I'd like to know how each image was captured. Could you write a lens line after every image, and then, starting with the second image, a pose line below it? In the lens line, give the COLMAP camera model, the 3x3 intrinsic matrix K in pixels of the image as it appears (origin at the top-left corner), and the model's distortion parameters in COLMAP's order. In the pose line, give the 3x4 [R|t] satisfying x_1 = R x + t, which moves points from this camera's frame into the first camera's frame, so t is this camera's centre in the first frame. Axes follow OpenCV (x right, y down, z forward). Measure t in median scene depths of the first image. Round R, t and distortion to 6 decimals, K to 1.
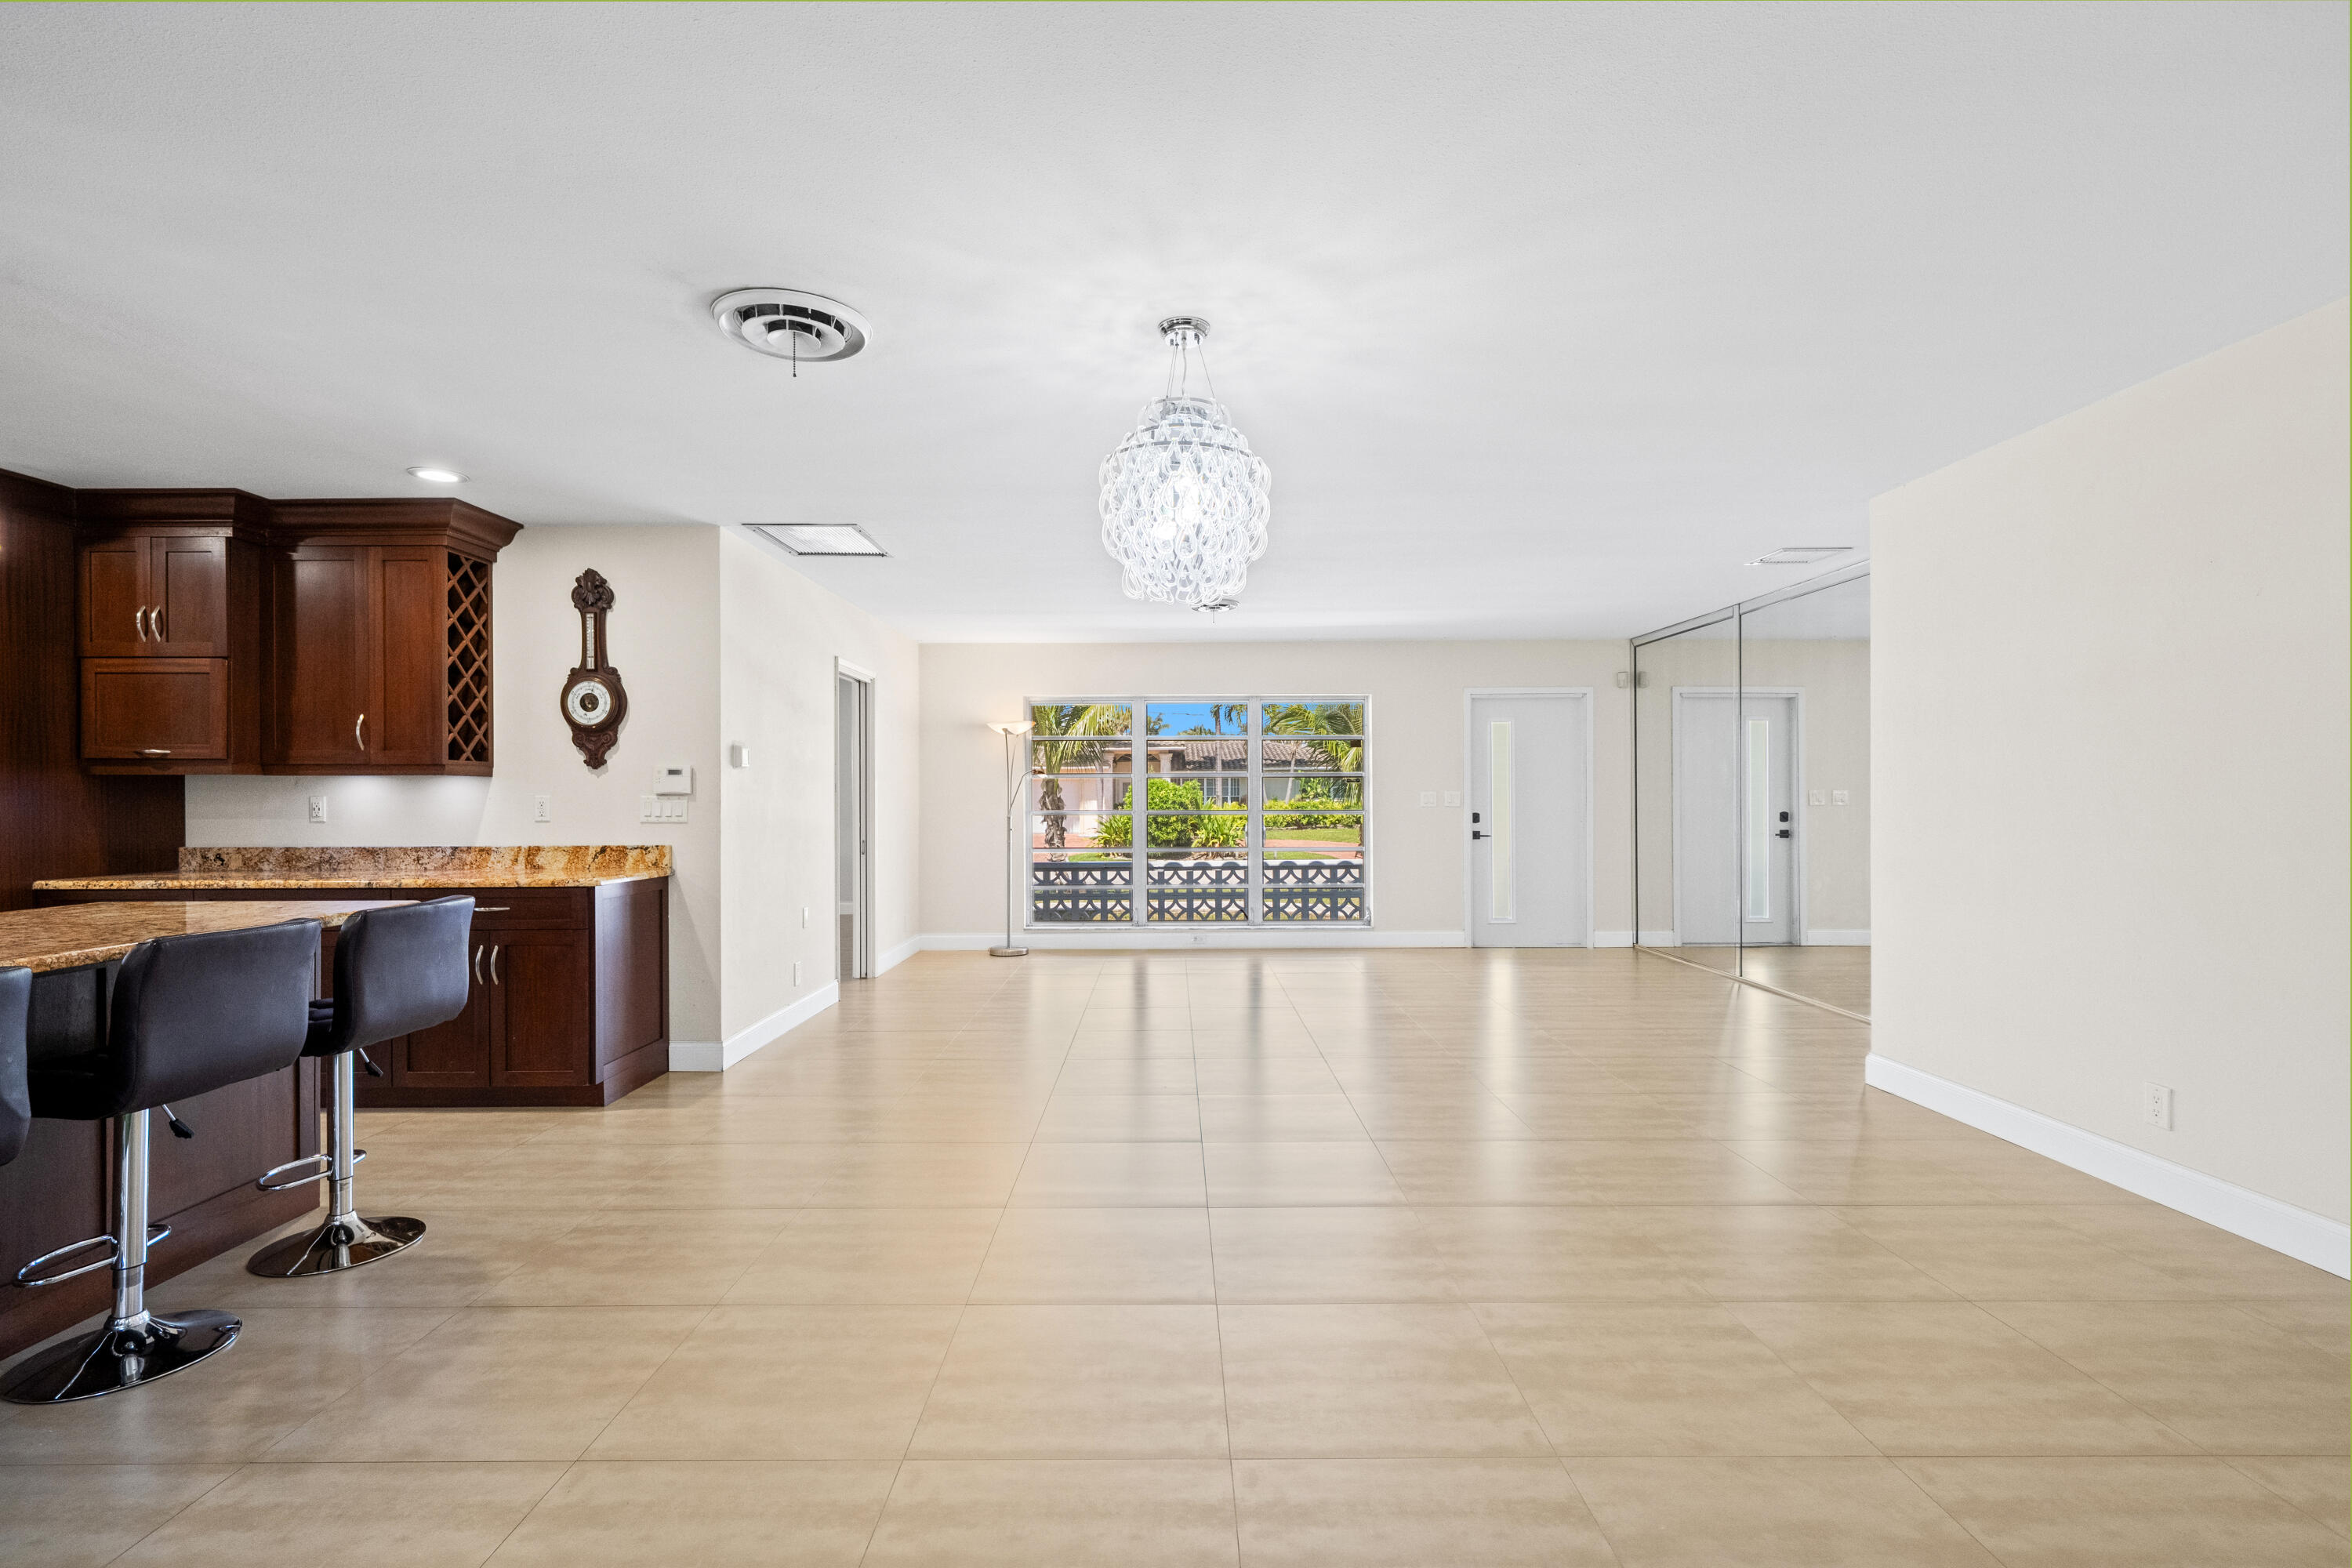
lens RADIAL K [[1132.9, 0, 1215.6], [0, 1132.9, 785.8], [0, 0, 1]] dist [-0.000615, 0.000127]
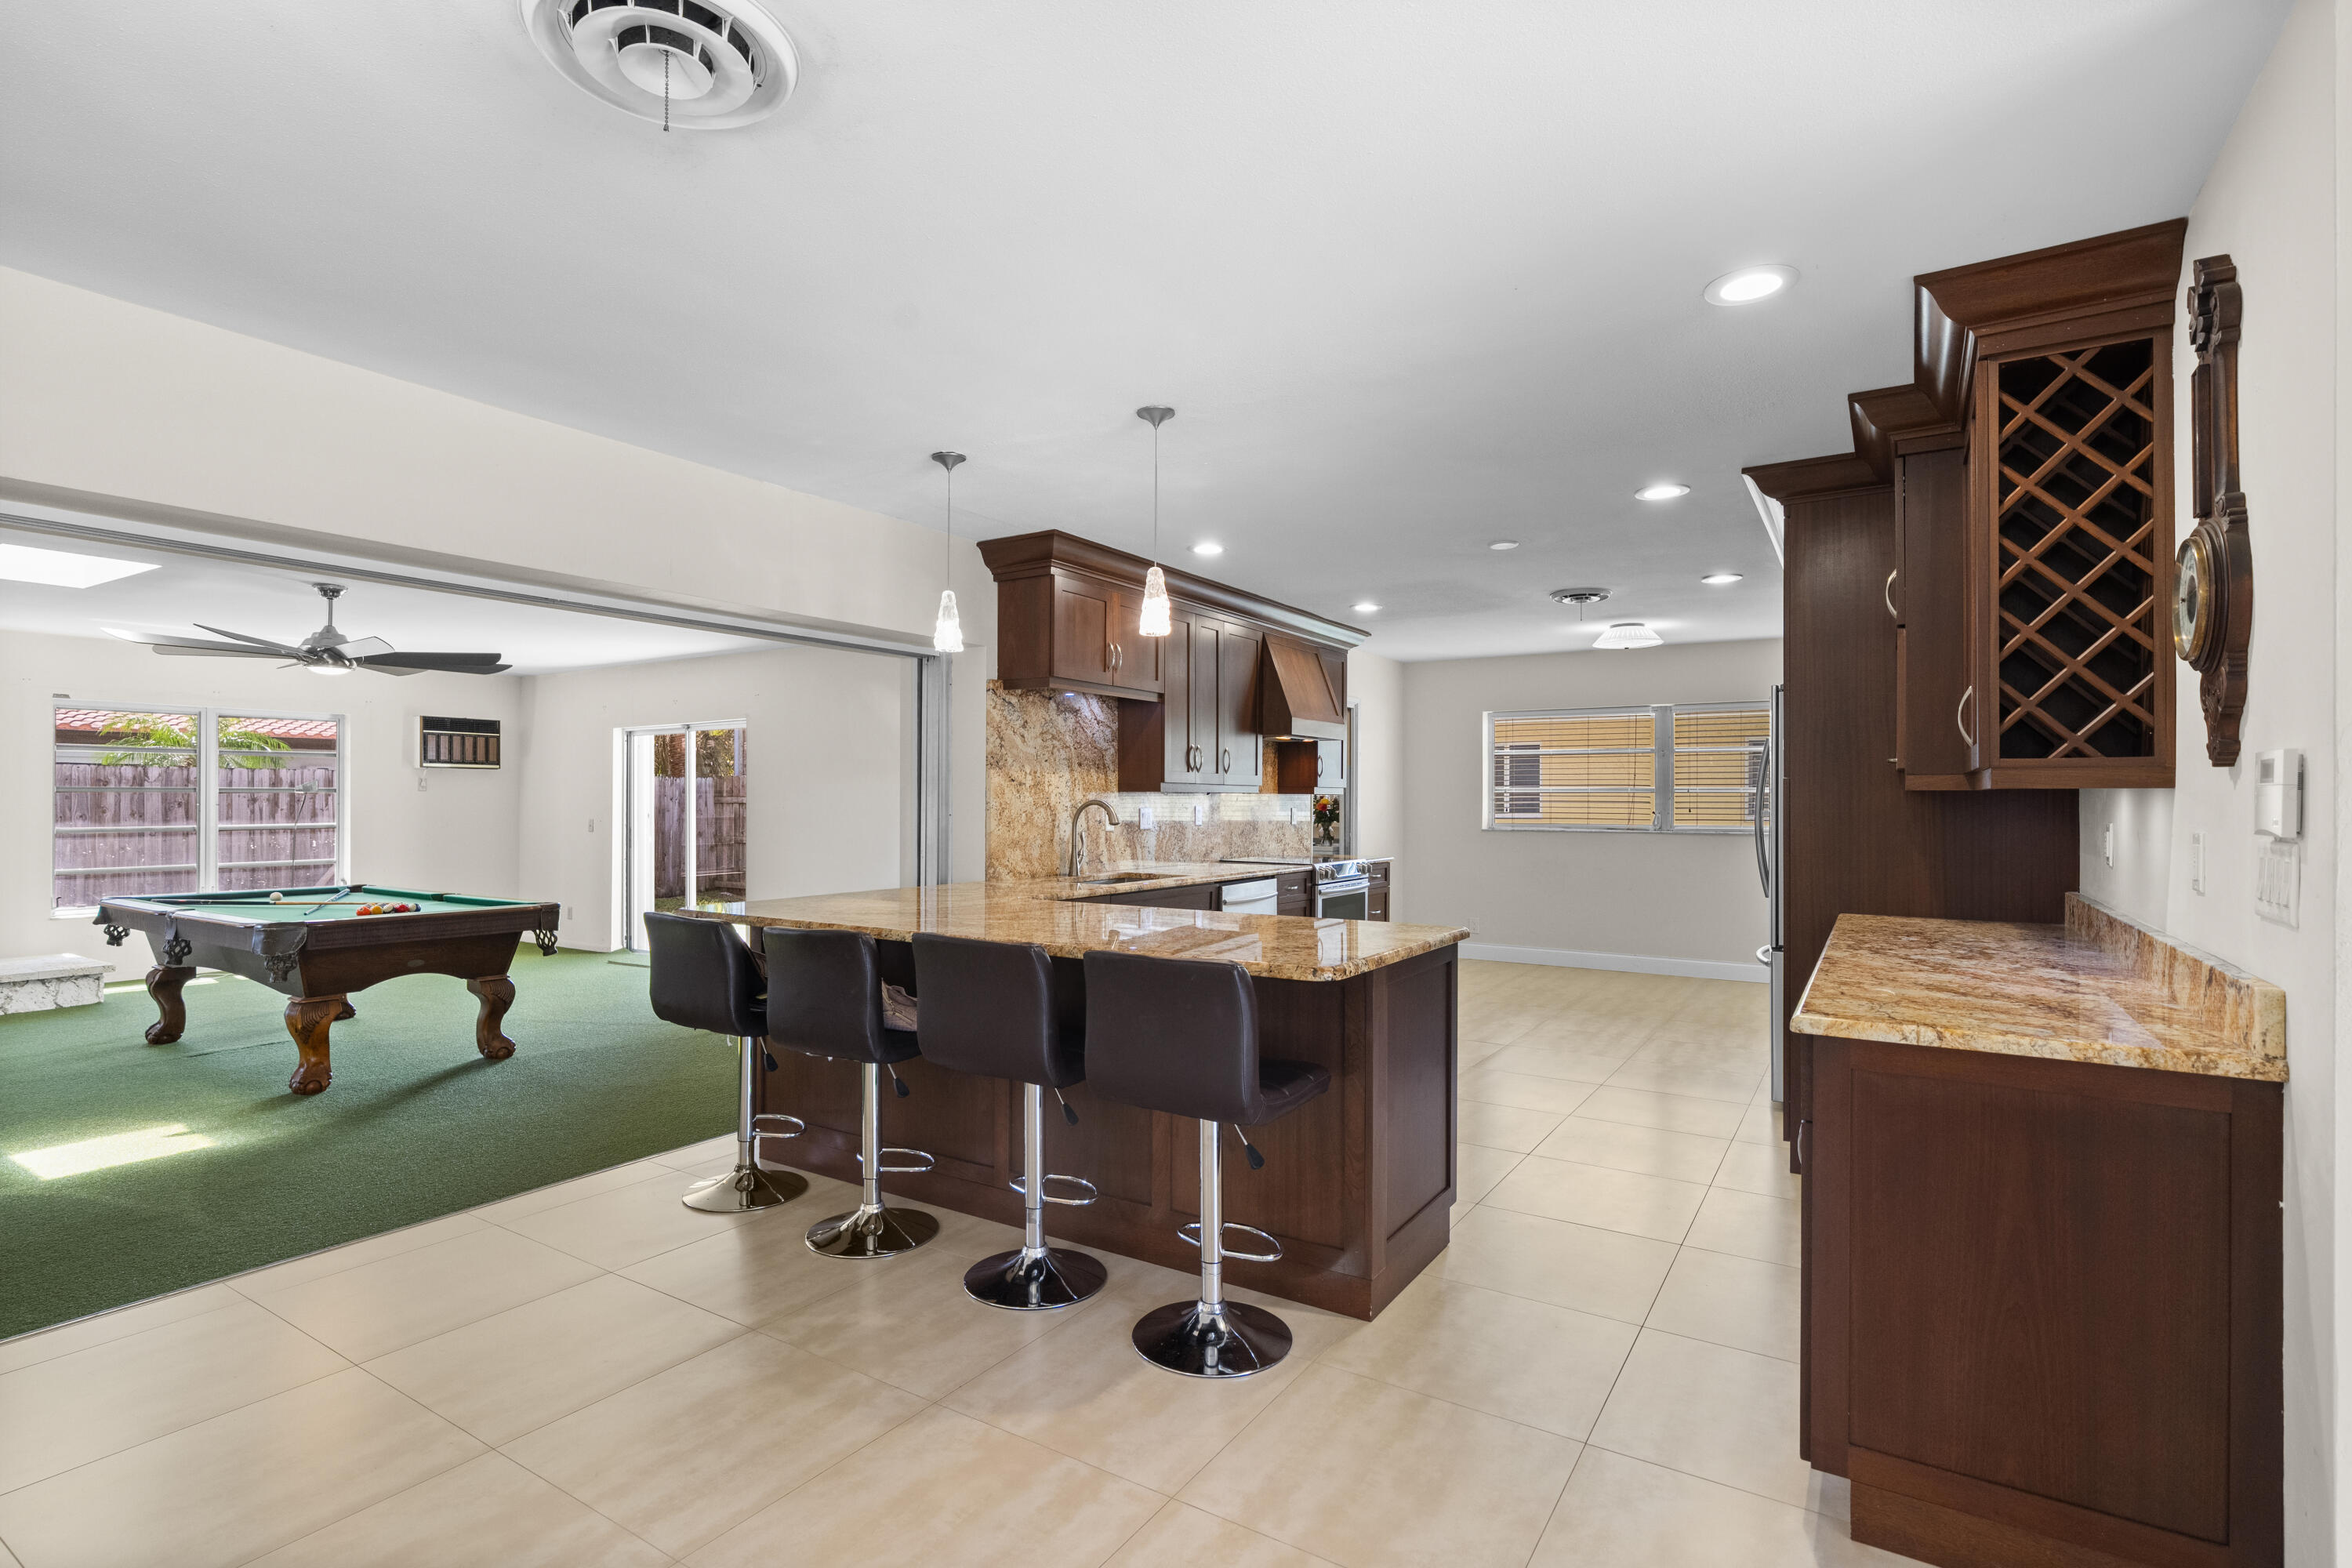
lens RADIAL K [[1138.5, 0, 1169.3], [0, 1138.5, 794.7], [0, 0, 1]] dist [-0.002341, -0.000192]
pose [[-0.567717, -0.003921, -0.823215, -0.021491], [0.001398, 0.999983, -0.005728, -0.003275], [0.823223, -0.004403, -0.567701, 0.946483]]
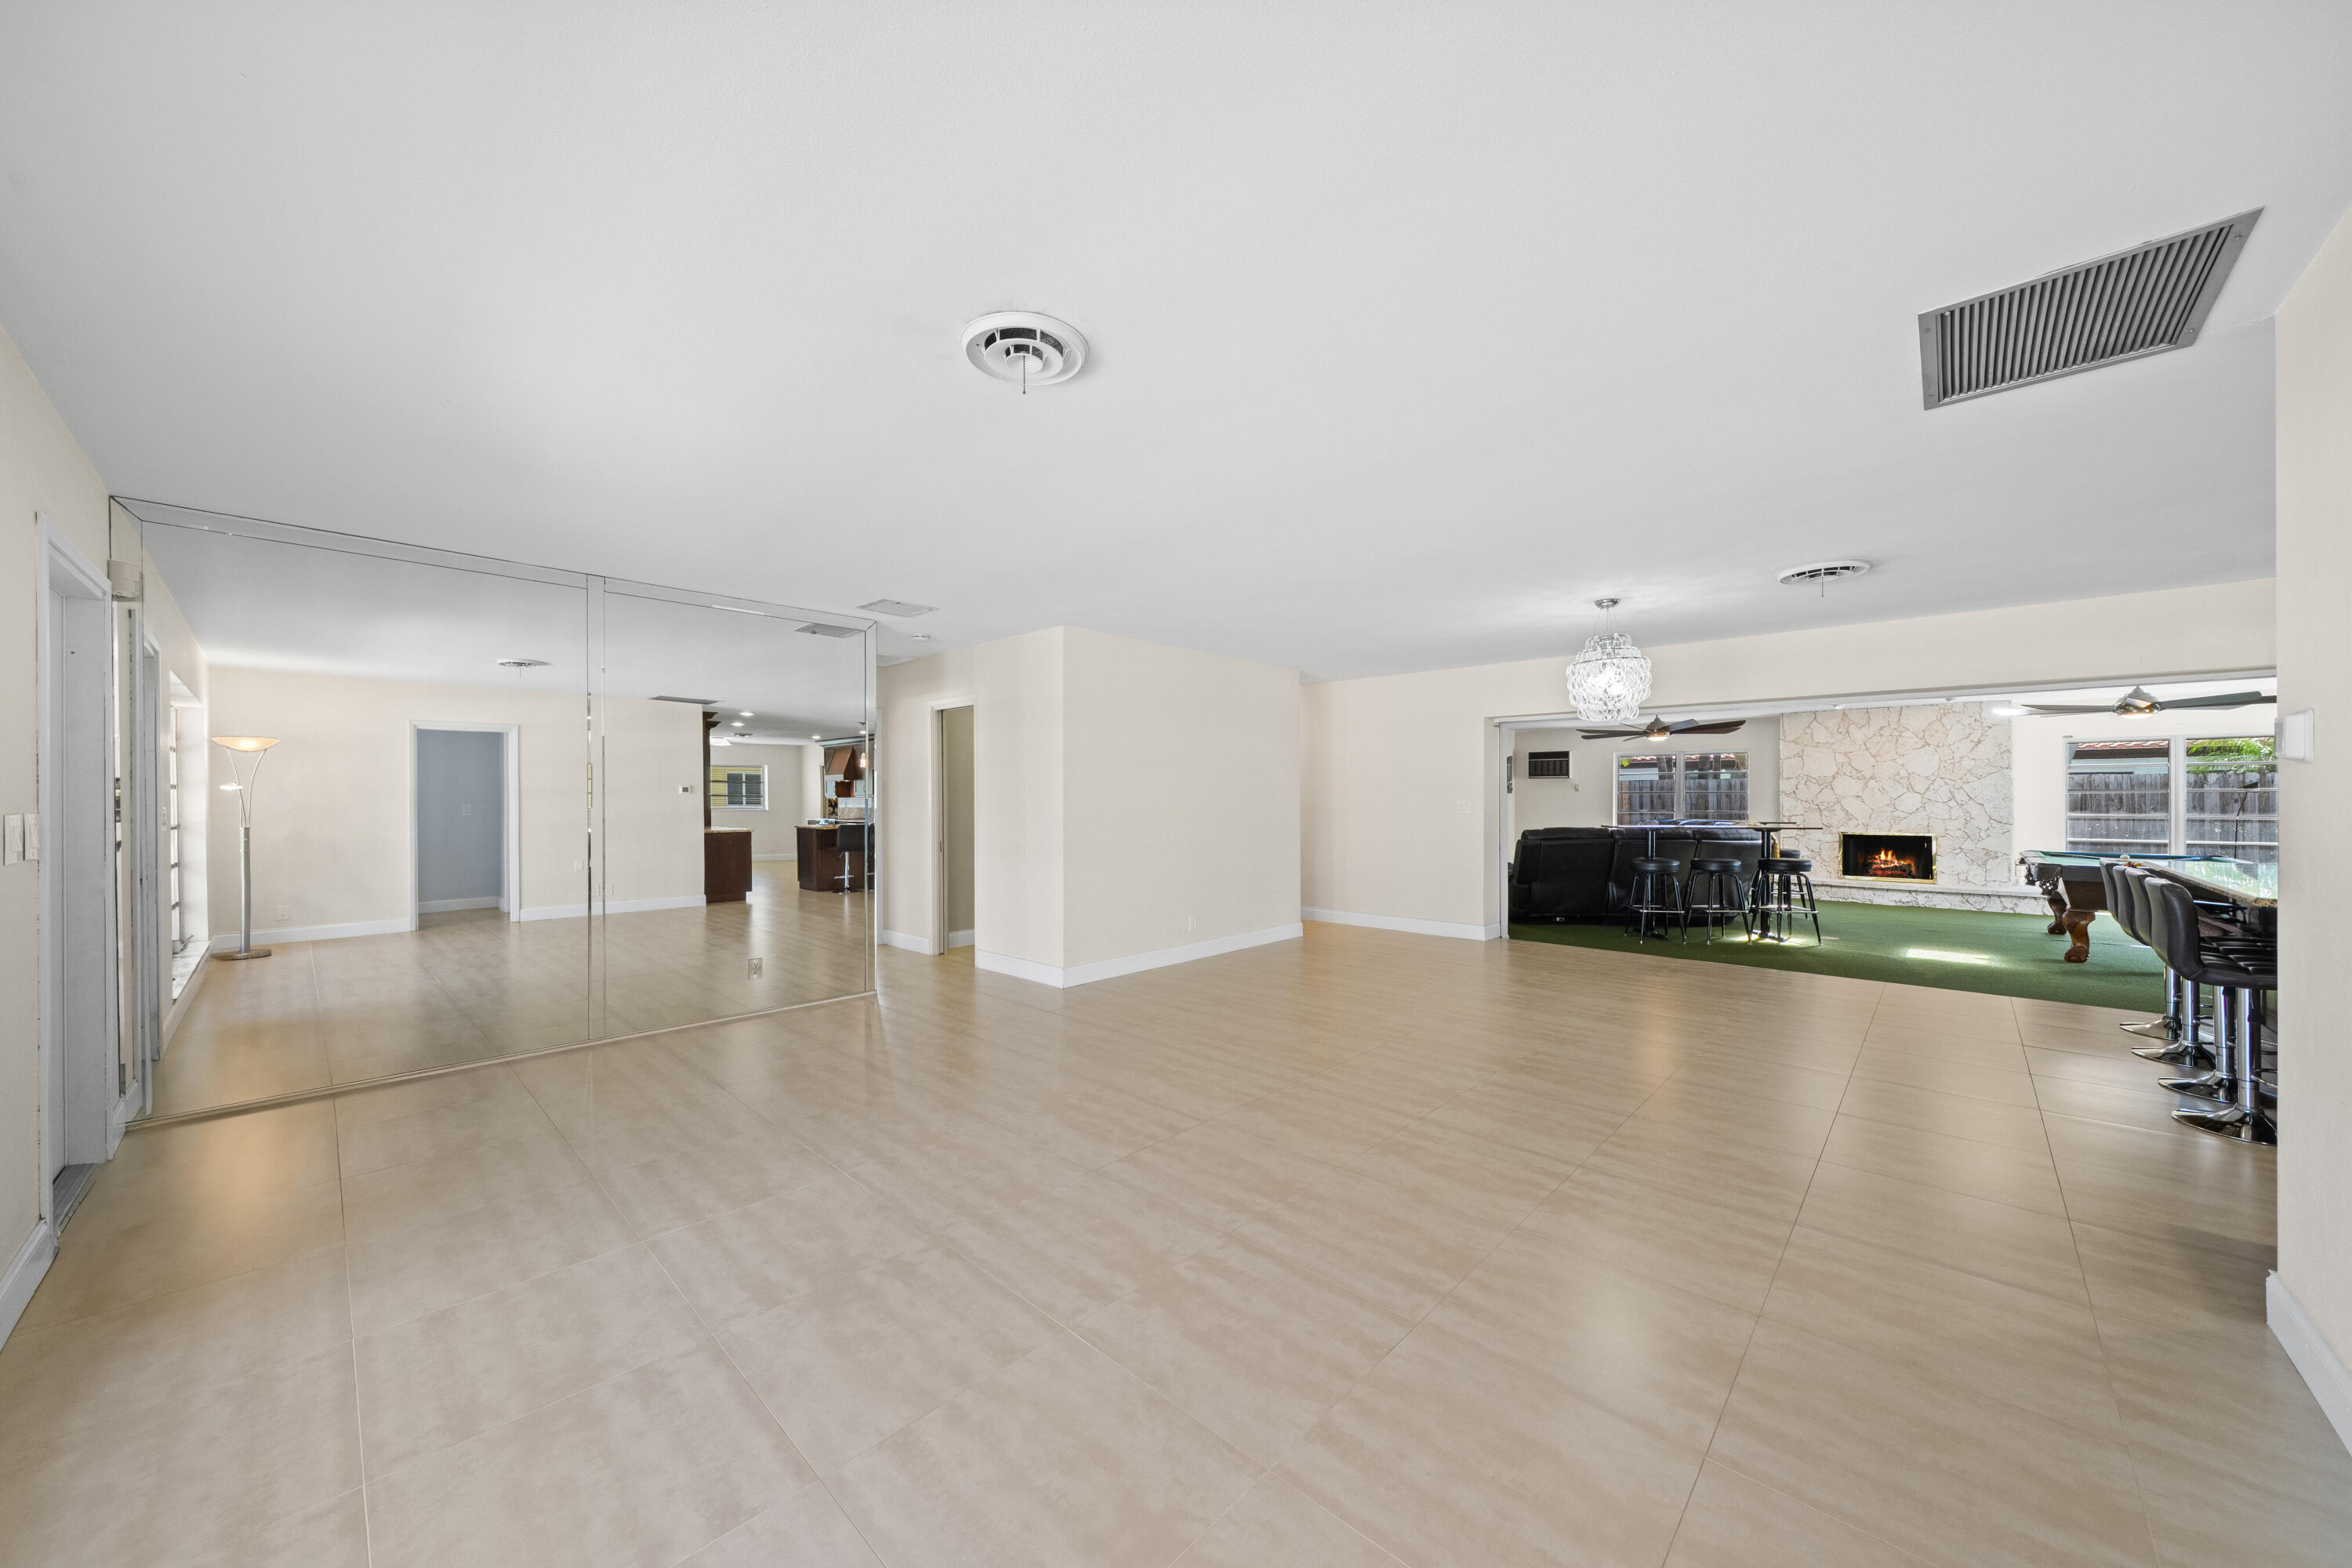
lens RADIAL K [[835.1, 0, 1172.2], [0, 835.1, 791.5], [0, 0, 1]] dist [-0.001207, -0.000094]
pose [[-0.695723, 0.005922, 0.718285, -0.410109], [-0.001154, 0.999956, -0.009362, -0.000714], [-0.718309, -0.007343, -0.695686, 1.706372]]
